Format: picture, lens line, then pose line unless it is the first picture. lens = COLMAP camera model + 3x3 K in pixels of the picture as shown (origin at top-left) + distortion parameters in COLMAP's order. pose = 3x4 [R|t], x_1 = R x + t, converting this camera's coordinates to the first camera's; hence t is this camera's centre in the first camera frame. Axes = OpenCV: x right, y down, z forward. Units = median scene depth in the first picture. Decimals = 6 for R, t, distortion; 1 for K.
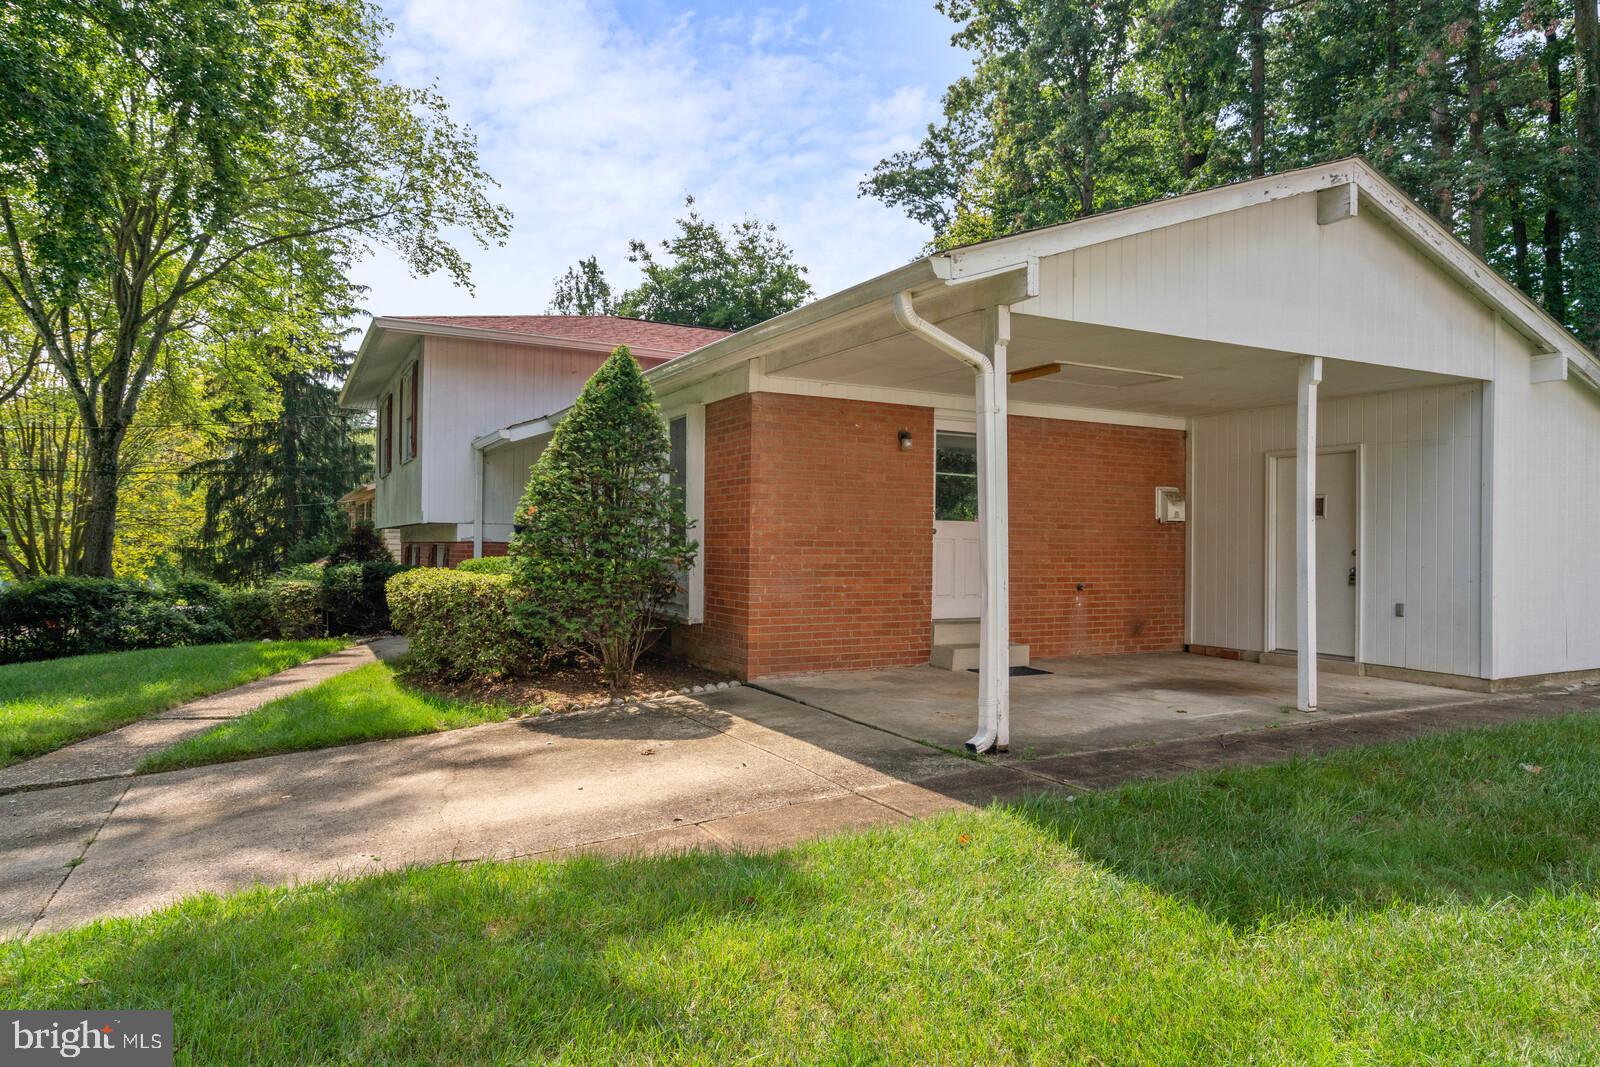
lens RADIAL K [[974.1, 0, 794.5], [0, 974.1, 540.1], [0, 0, 1]] dist [-0.000360, -0.000254]
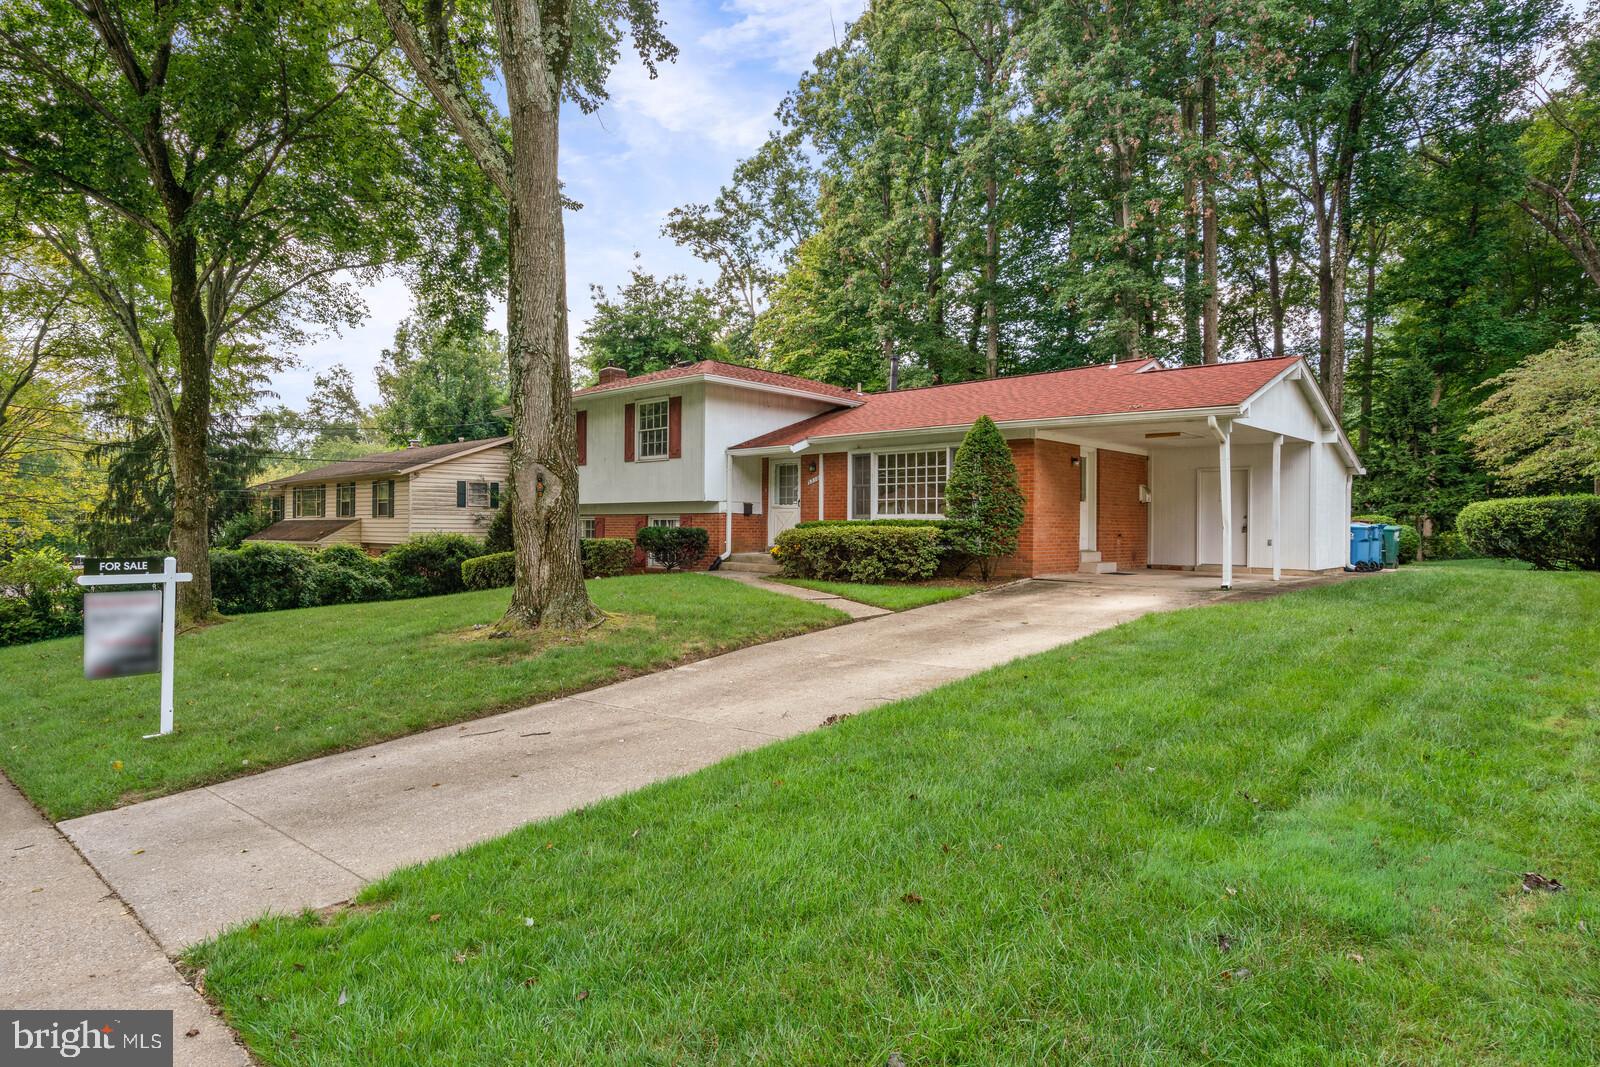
lens RADIAL K [[878.0, 0, 708.7], [0, 878.0, 526.5], [0, 0, 1]] dist [0.000926, -0.000240]
pose [[0.962639, -0.002985, 0.270772, -0.268622], [0.000228, 0.999948, 0.010213, 0.003377], [-0.270788, -0.009770, 0.962589, -0.135279]]
